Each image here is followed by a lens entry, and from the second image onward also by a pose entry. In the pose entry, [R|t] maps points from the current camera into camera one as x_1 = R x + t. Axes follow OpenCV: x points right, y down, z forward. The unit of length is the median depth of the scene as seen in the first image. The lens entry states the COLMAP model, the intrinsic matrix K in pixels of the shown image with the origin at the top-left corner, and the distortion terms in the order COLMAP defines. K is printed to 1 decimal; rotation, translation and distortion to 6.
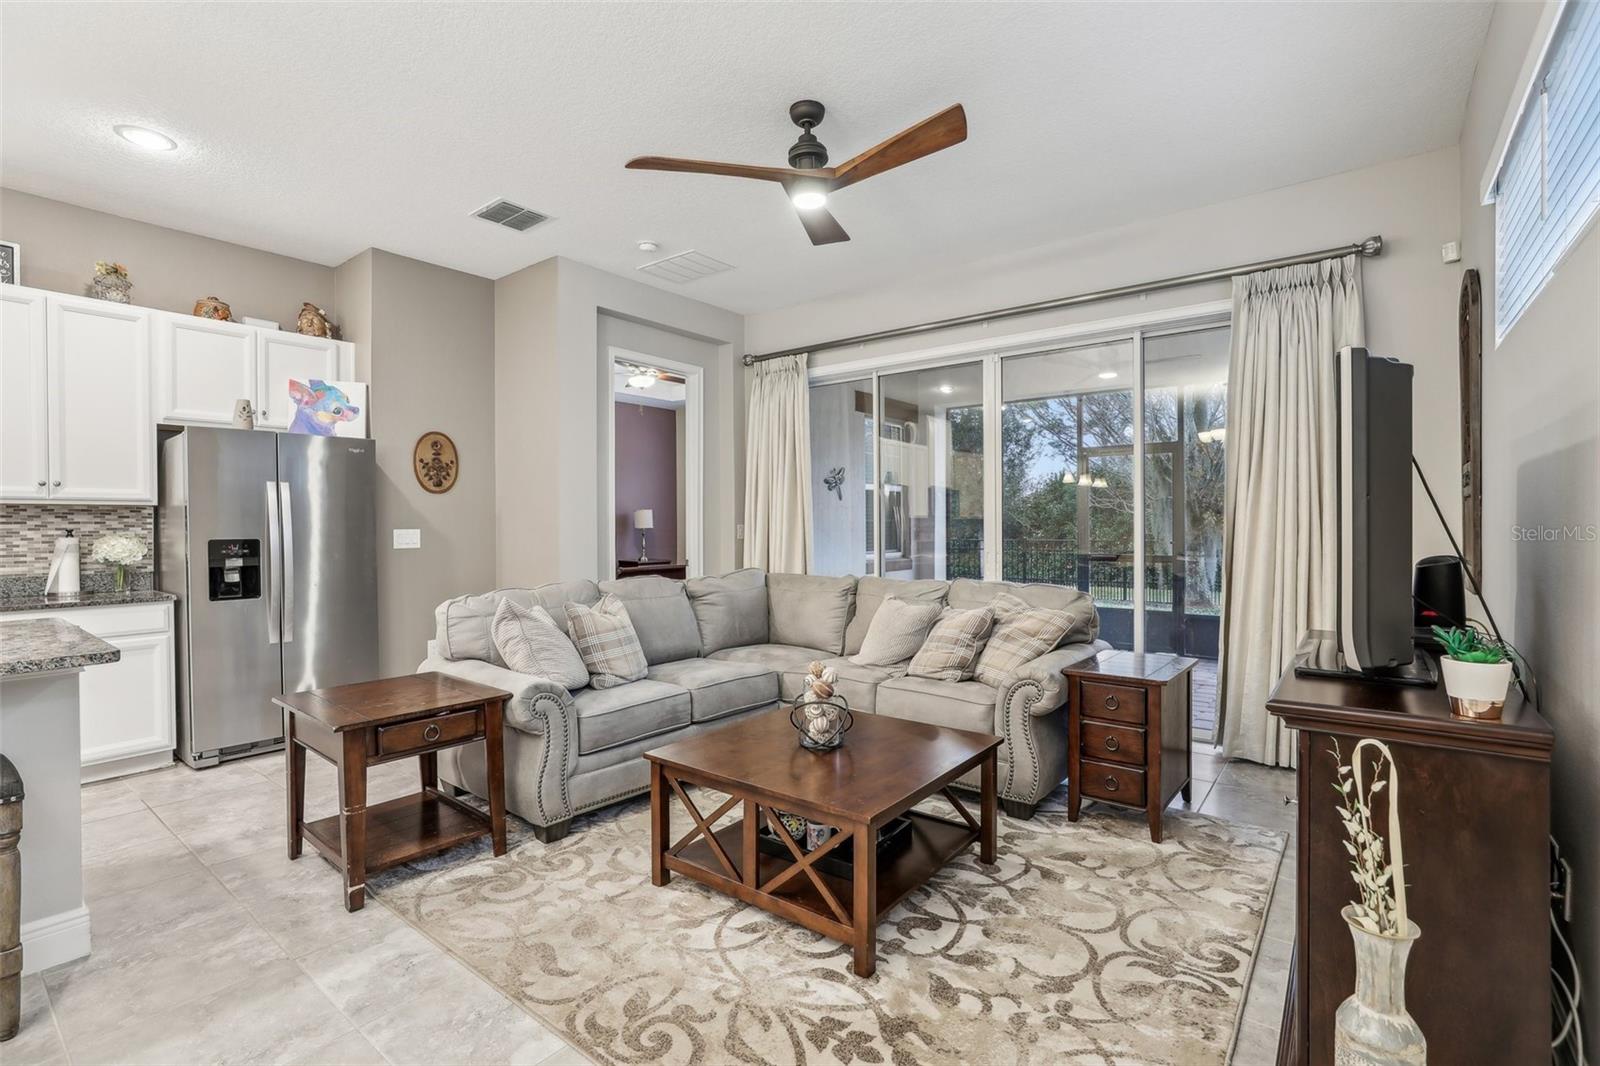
lens RADIAL K [[730.9, 0, 800.4], [0, 730.9, 531.7], [0, 0, 1]] dist [-0.036100, 0.014235]
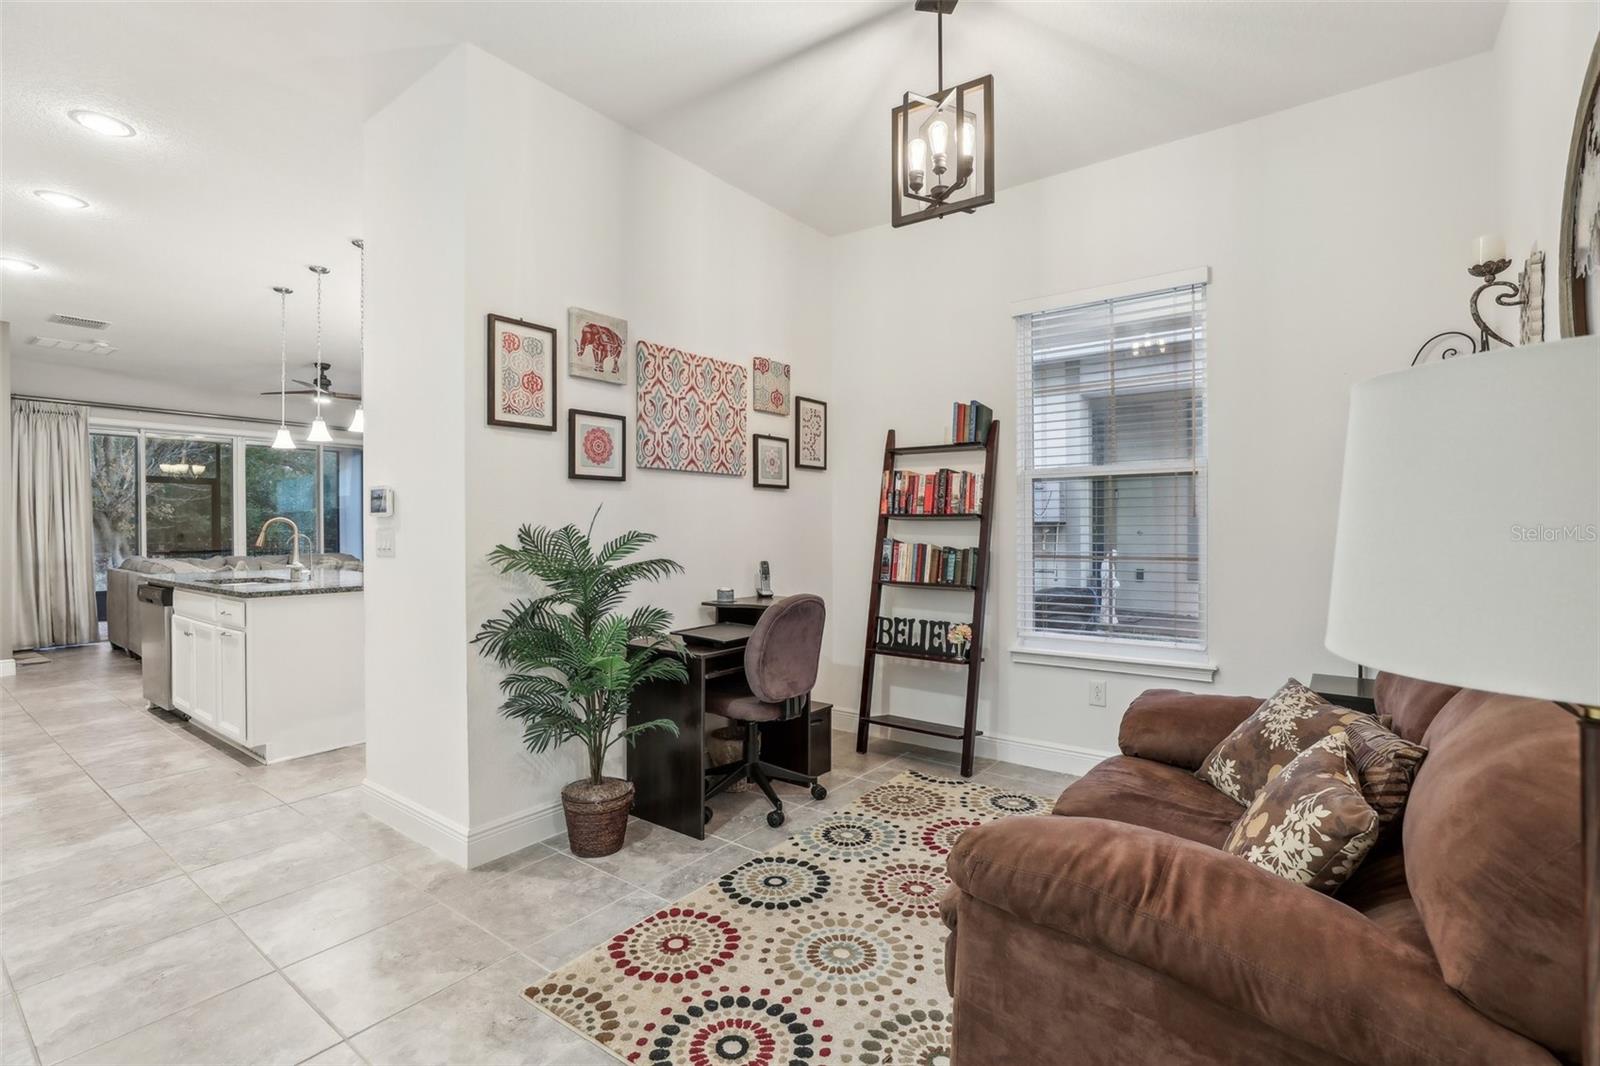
lens RADIAL K [[729.3, 0, 802.5], [0, 729.3, 530.1], [0, 0, 1]] dist [-0.036227, 0.013583]
pose [[-0.022750, 0.003194, 0.999736, -2.034872], [0.013079, 0.999910, -0.002897, 0.020763], [-0.999656, 0.013010, -0.022789, -0.491824]]
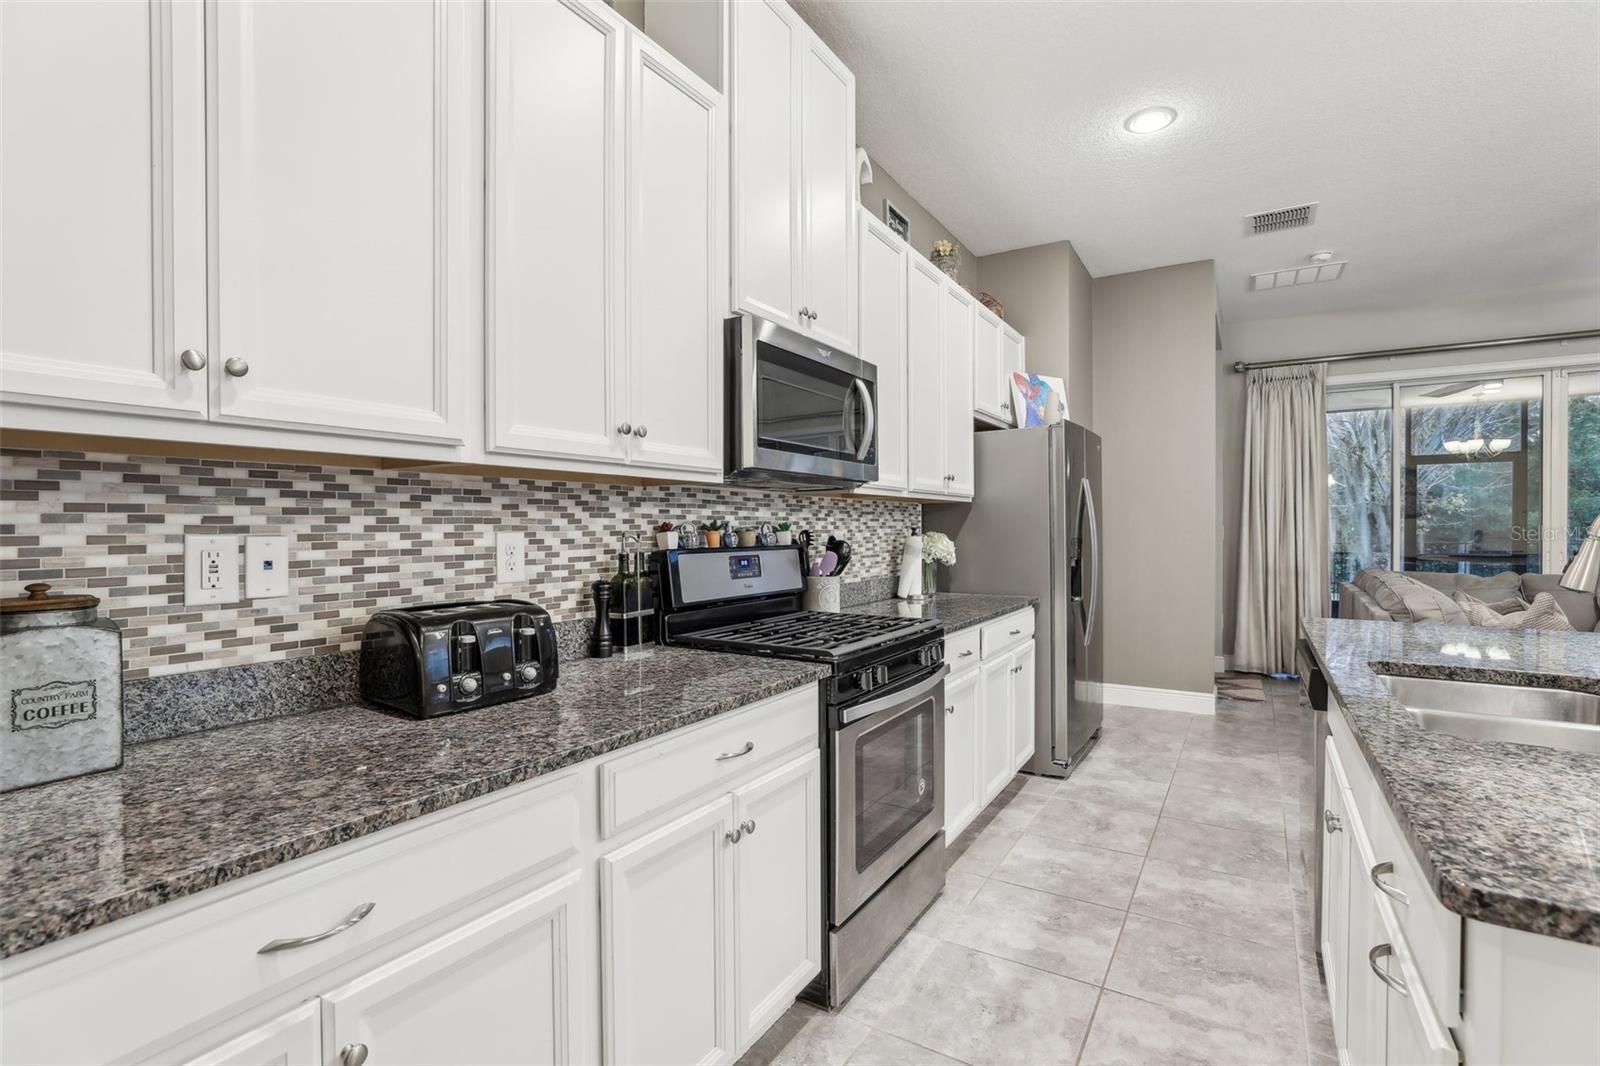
lens RADIAL K [[730.9, 0, 800.4], [0, 730.9, 531.7], [0, 0, 1]] dist [-0.036100, 0.014235]
pose [[0.994572, 0.002022, 0.104031, -1.248336], [-0.001582, 0.999989, -0.004308, 0.006798], [-0.104039, 0.004120, 0.994565, 0.070362]]
